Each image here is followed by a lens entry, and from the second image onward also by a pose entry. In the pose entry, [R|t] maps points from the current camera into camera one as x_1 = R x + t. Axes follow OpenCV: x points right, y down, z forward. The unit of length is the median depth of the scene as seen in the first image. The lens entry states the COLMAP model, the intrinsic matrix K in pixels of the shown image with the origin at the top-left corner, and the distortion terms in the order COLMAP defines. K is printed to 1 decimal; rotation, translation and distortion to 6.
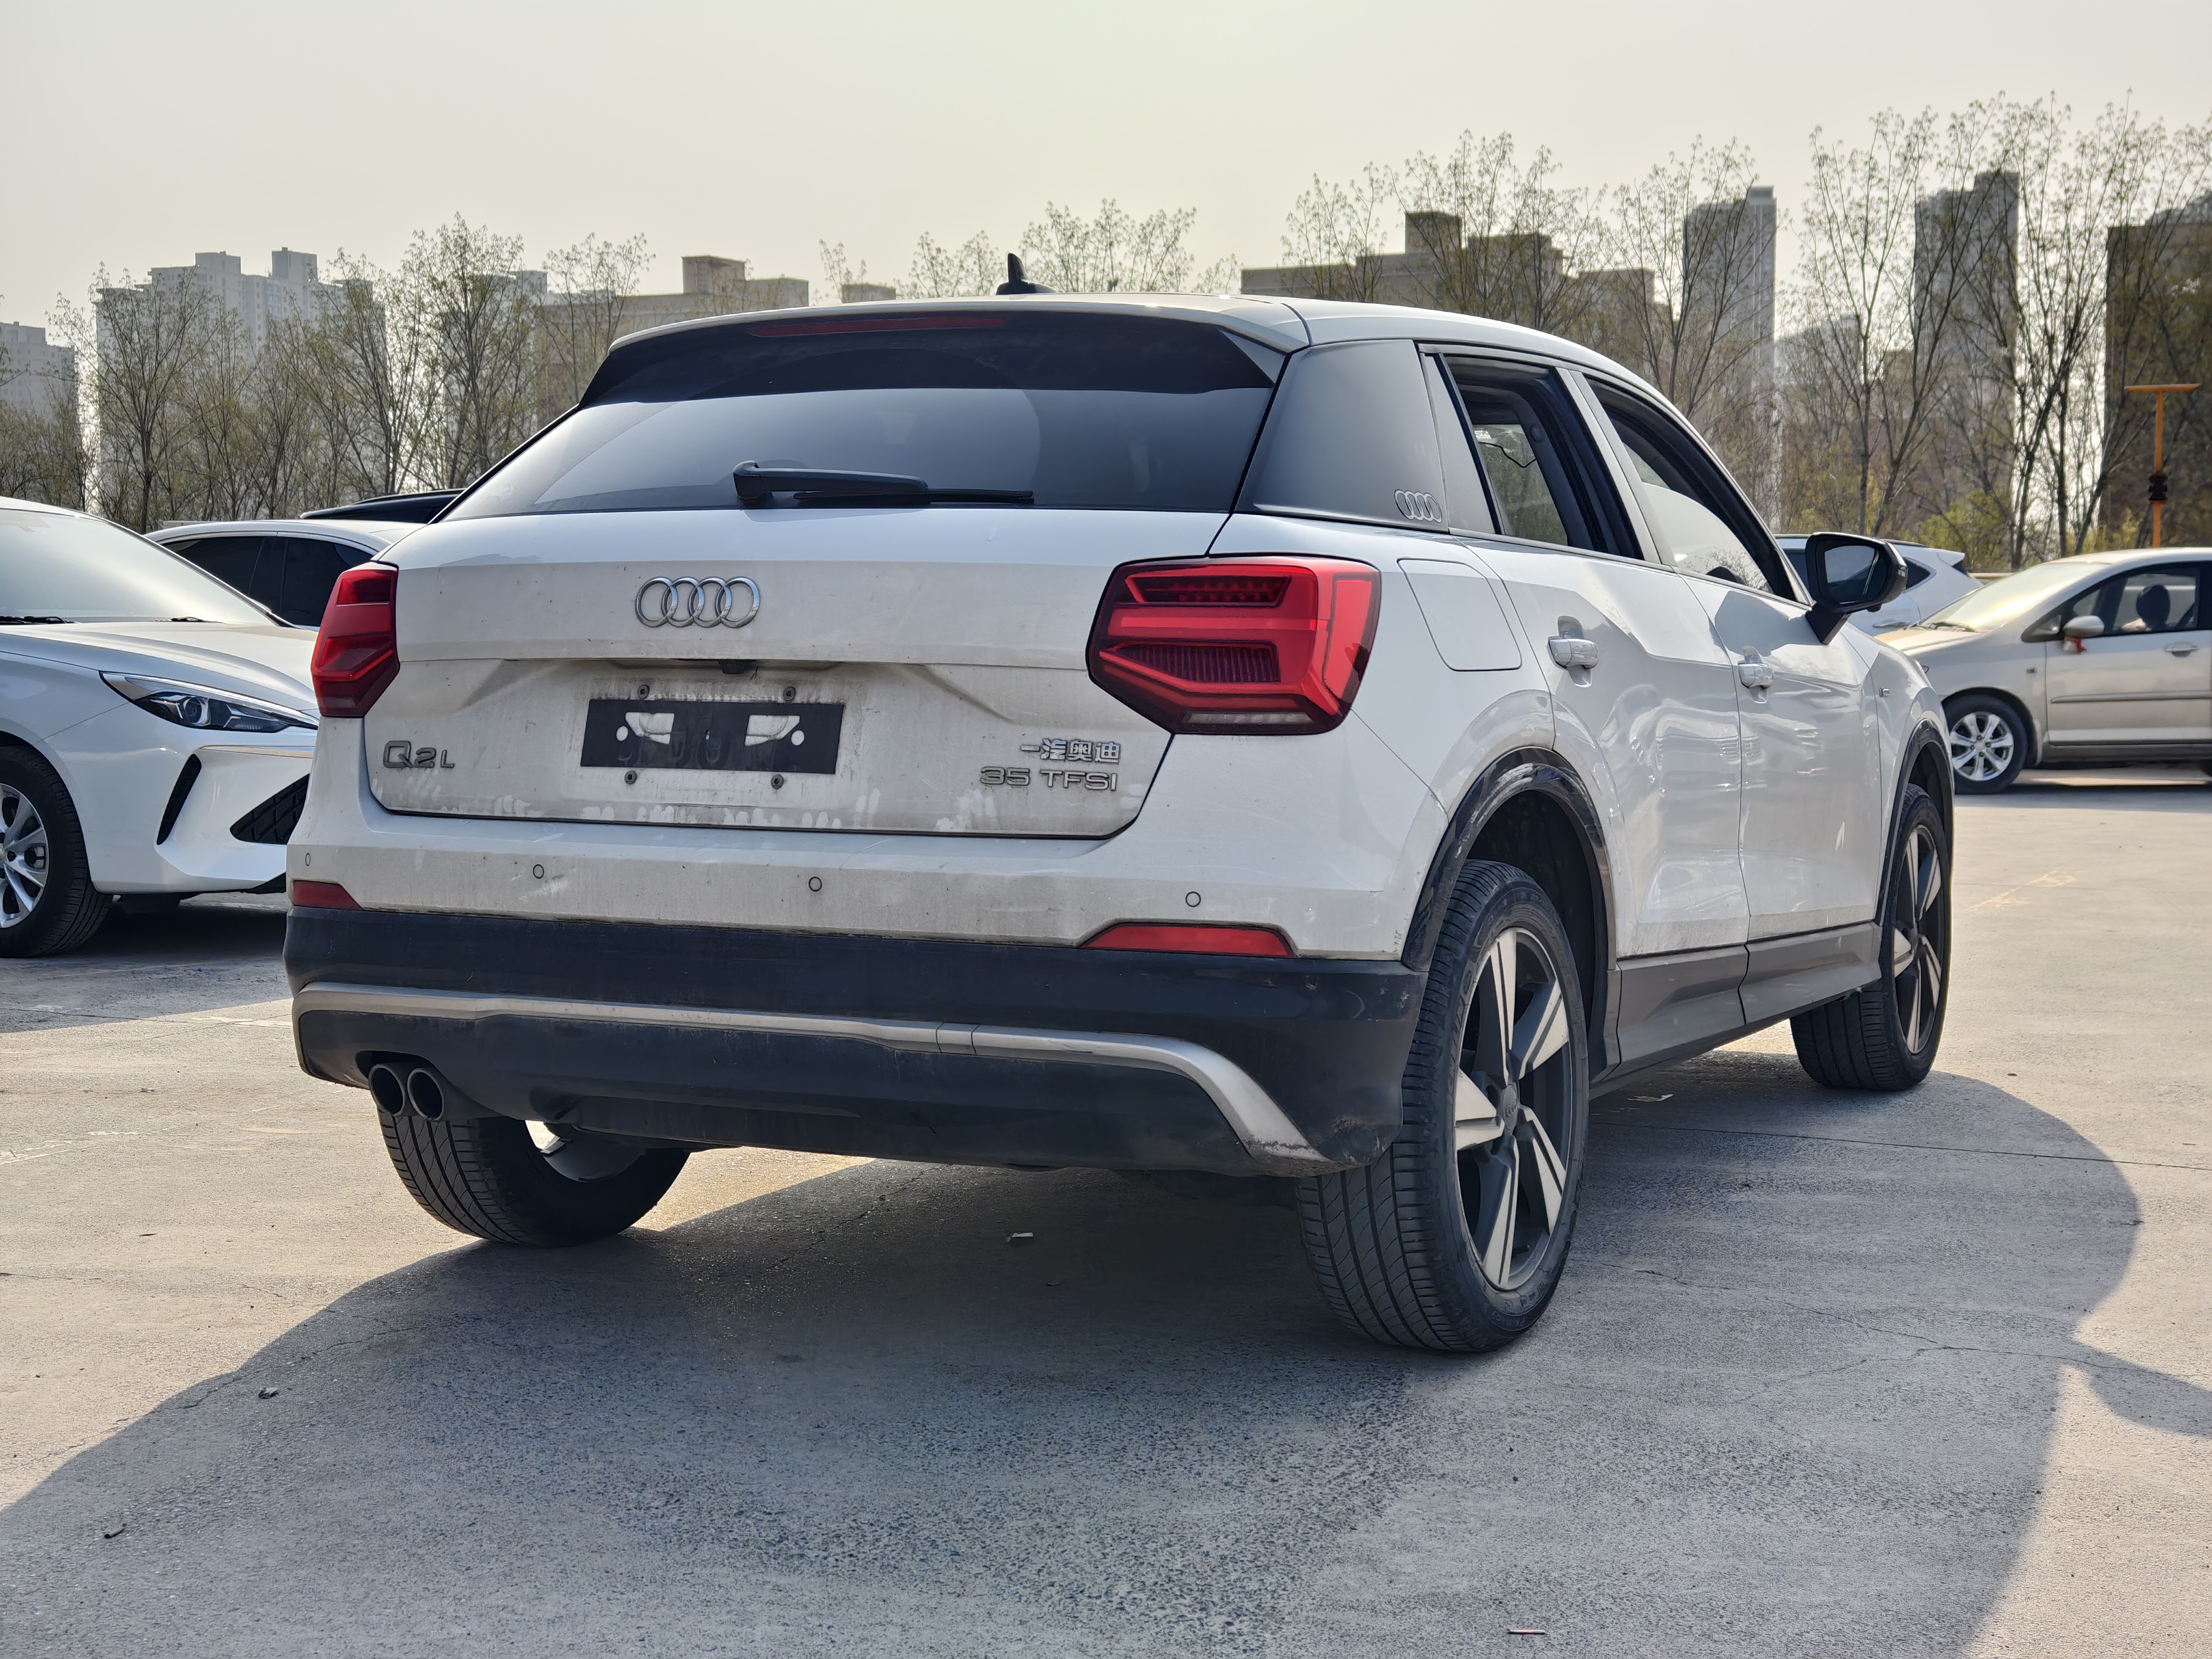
lens RADIAL K [[3043.3, 0, 1123.1], [0, 3043.3, 827.7], [0, 0, 1]] dist [0.053825, 0.000000]
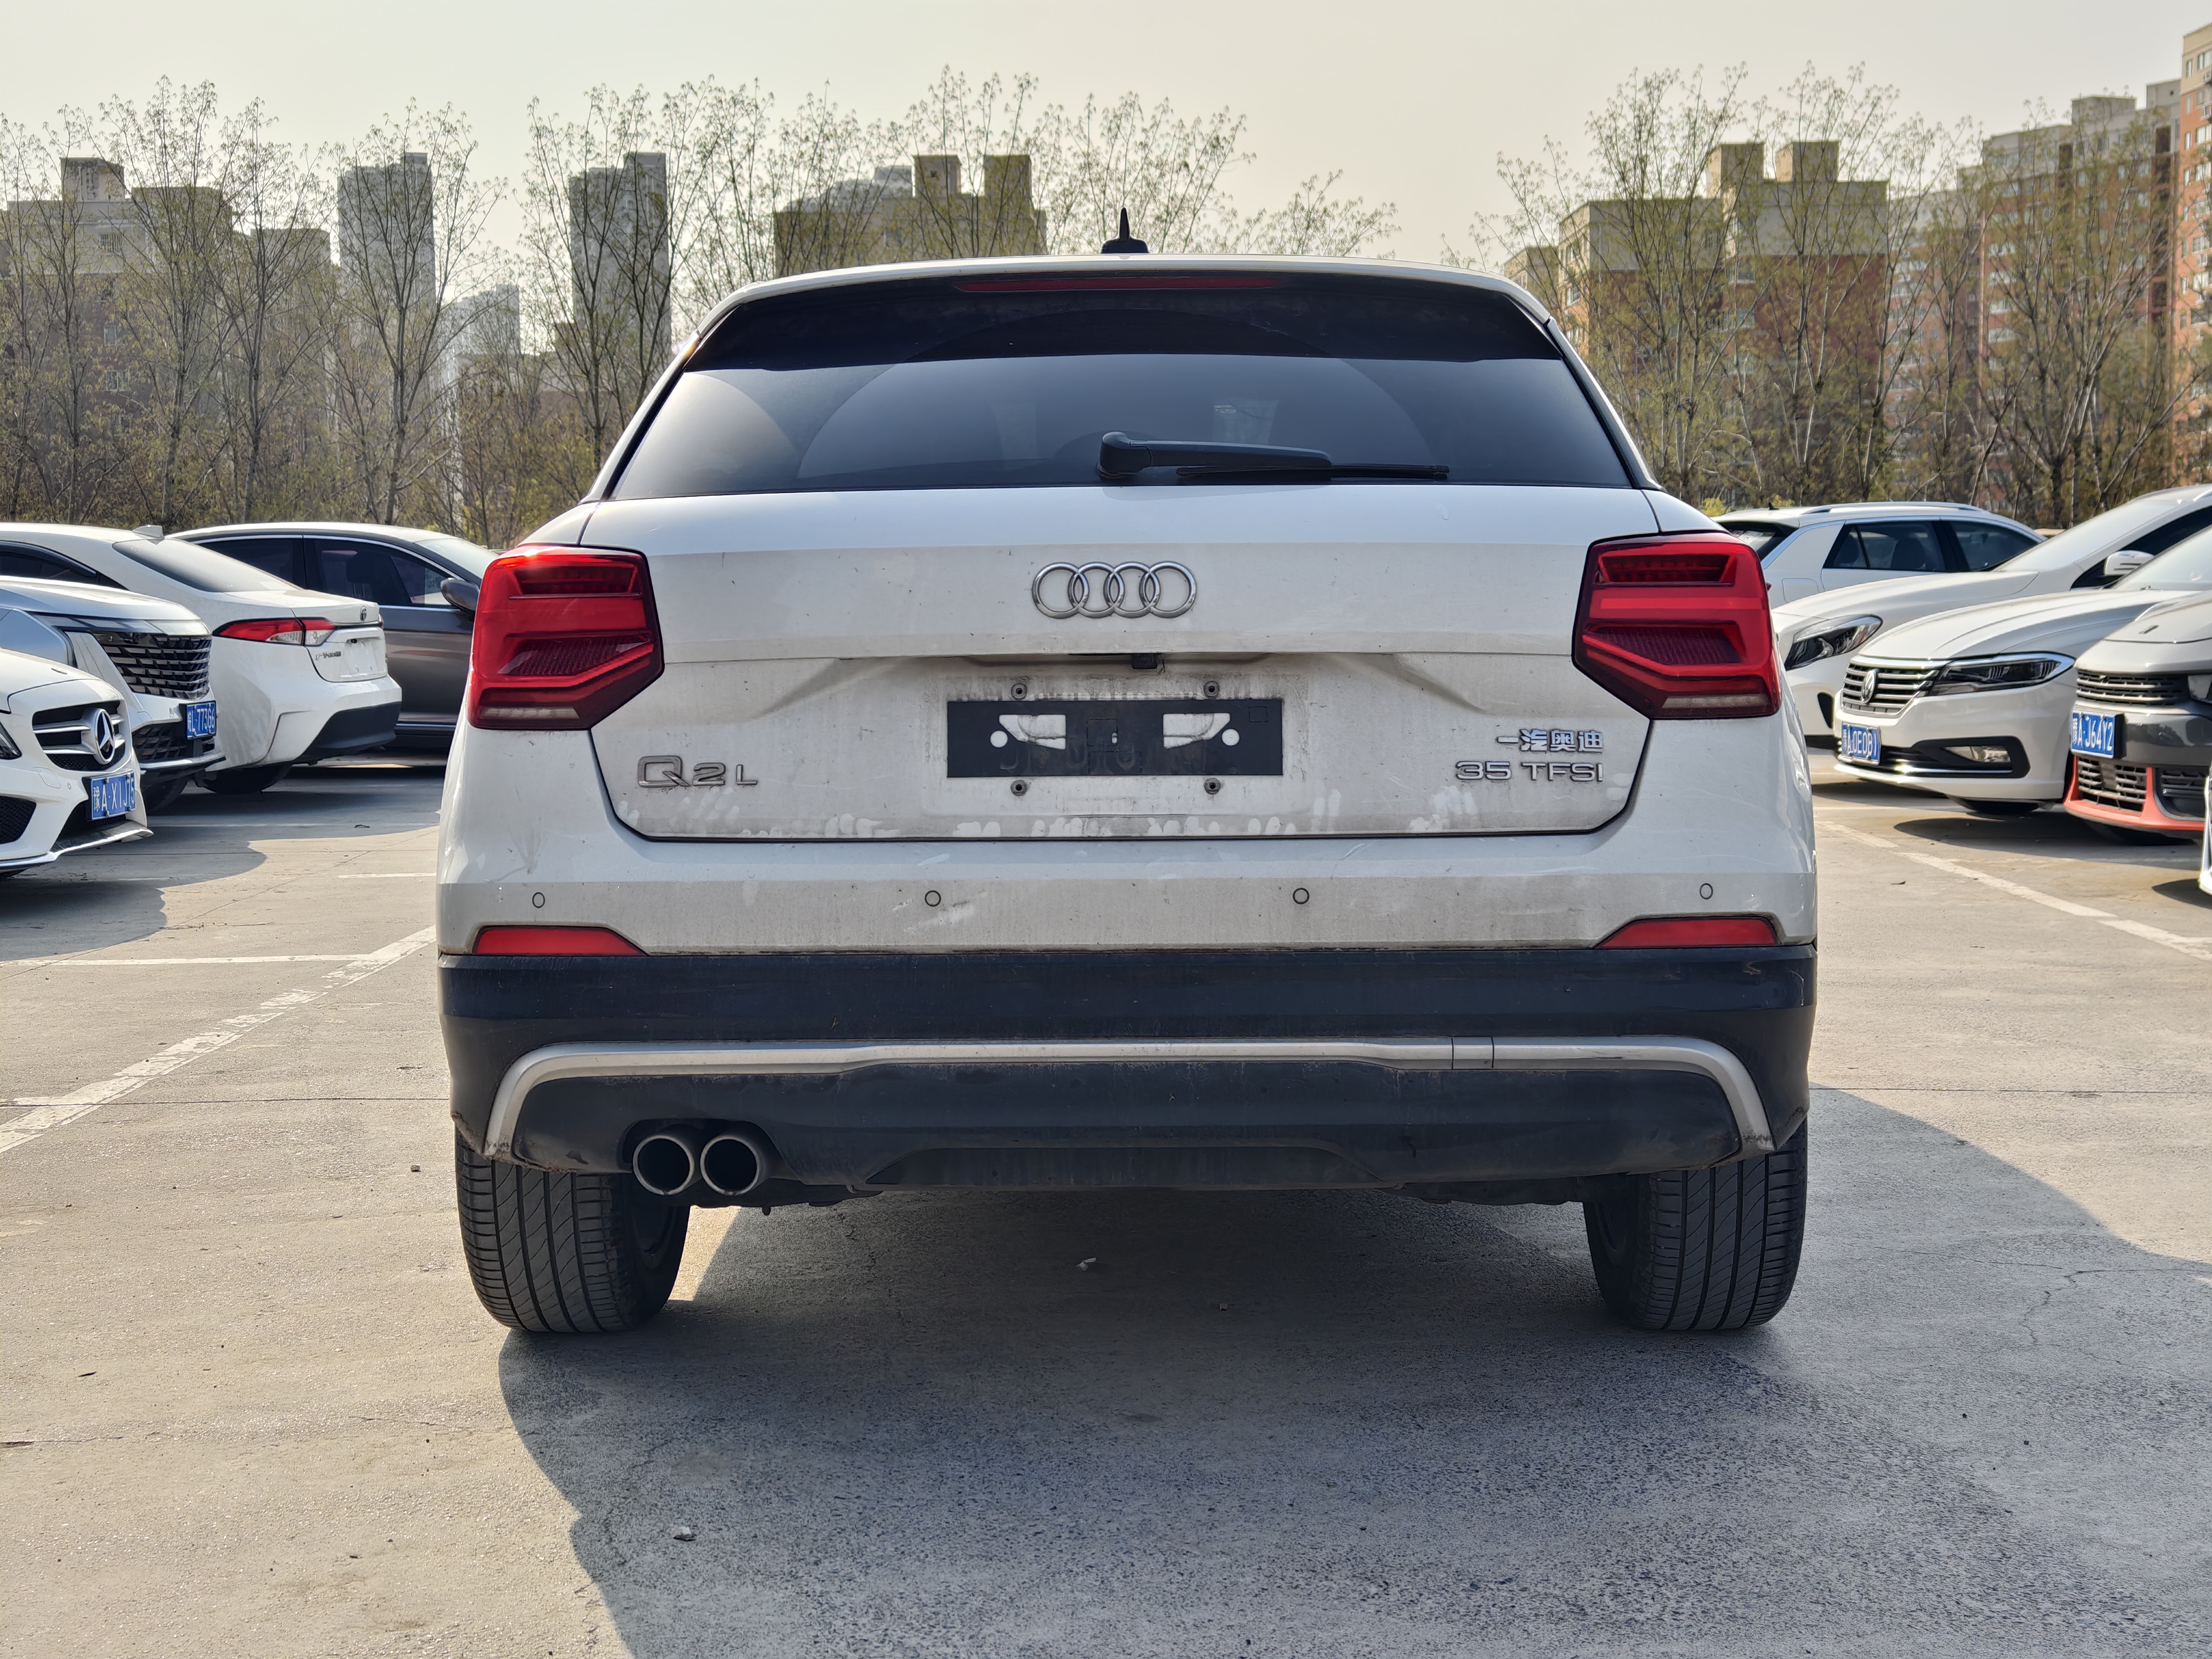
lens RADIAL K [[3043.3, 0, 1130.5], [0, 3043.3, 849.3], [0, 0, 1]] dist [0.053825, 0.000000]
pose [[0.905148, -0.046289, 0.422569, -0.502531], [0.039344, 0.998909, 0.025148, -0.019389], [-0.423272, -0.006137, 0.905982, 0.181536]]
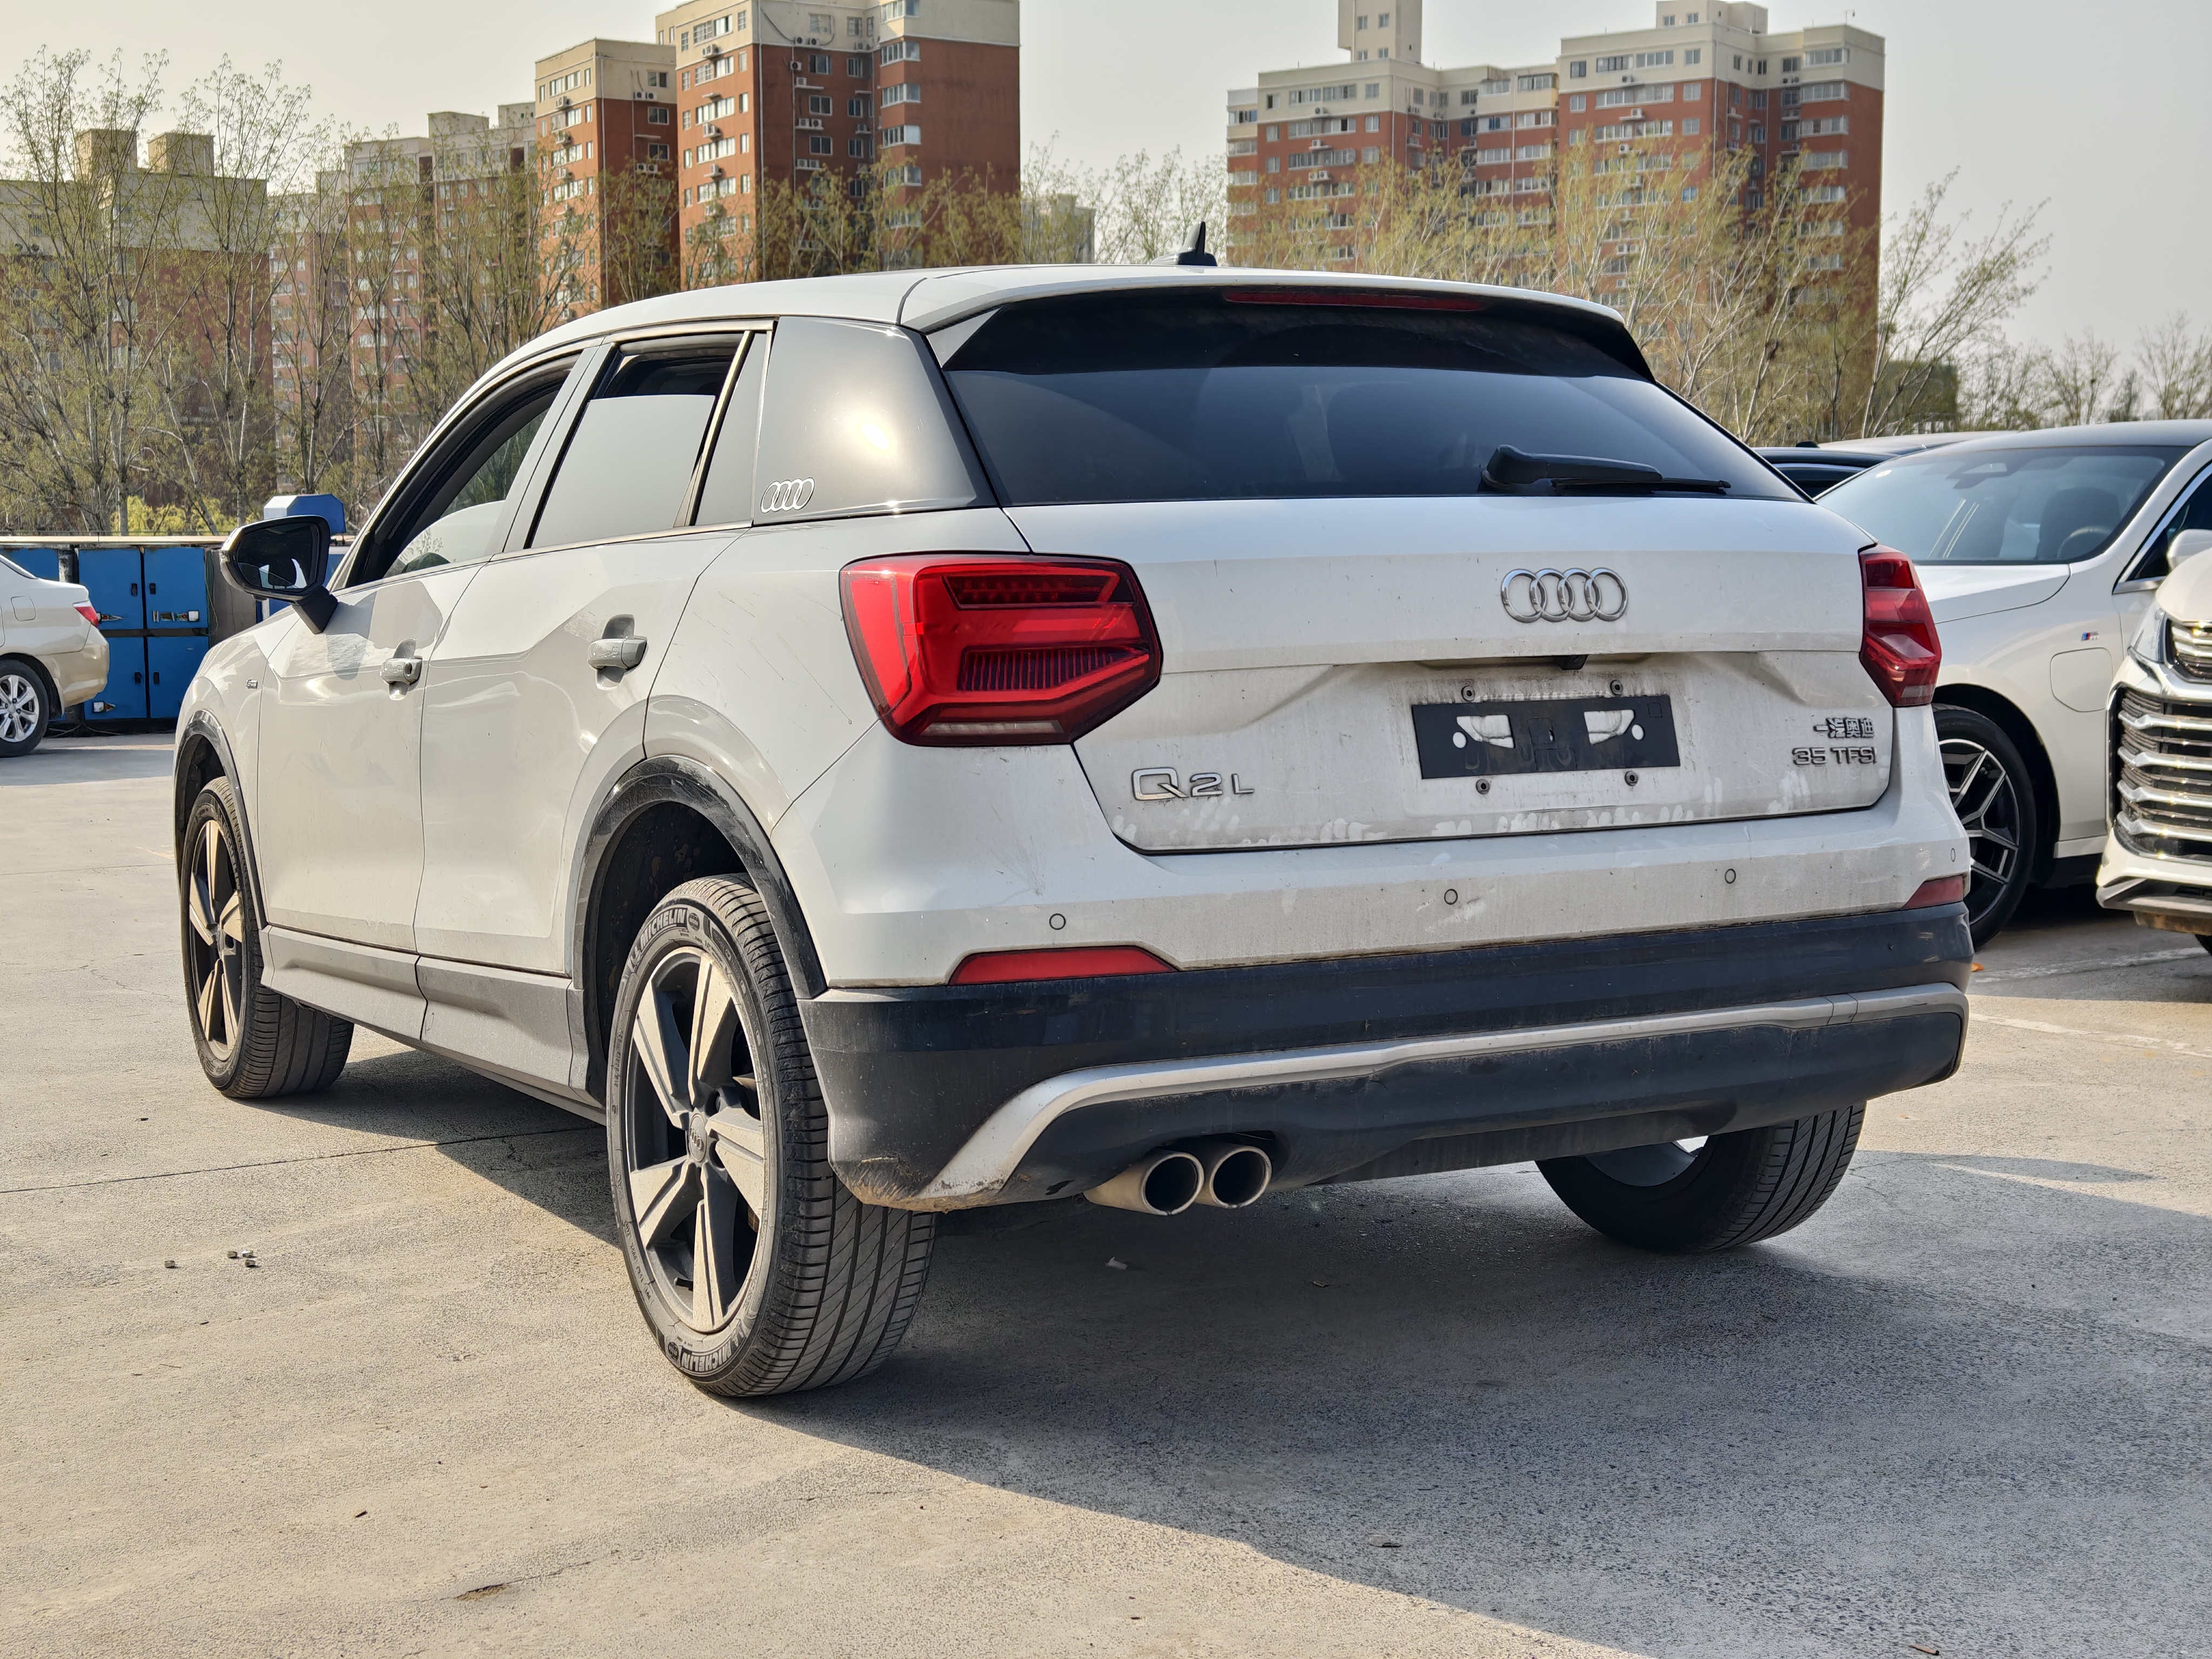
lens RADIAL K [[3043.3, 0, 1114.2], [0, 3043.3, 834.8], [0, 0, 1]] dist [0.053825, 0.000000]
pose [[0.575109, -0.078885, 0.814265, -0.966098], [0.068116, 0.996501, 0.048430, -0.053546], [-0.815236, 0.027612, 0.578470, 0.553805]]
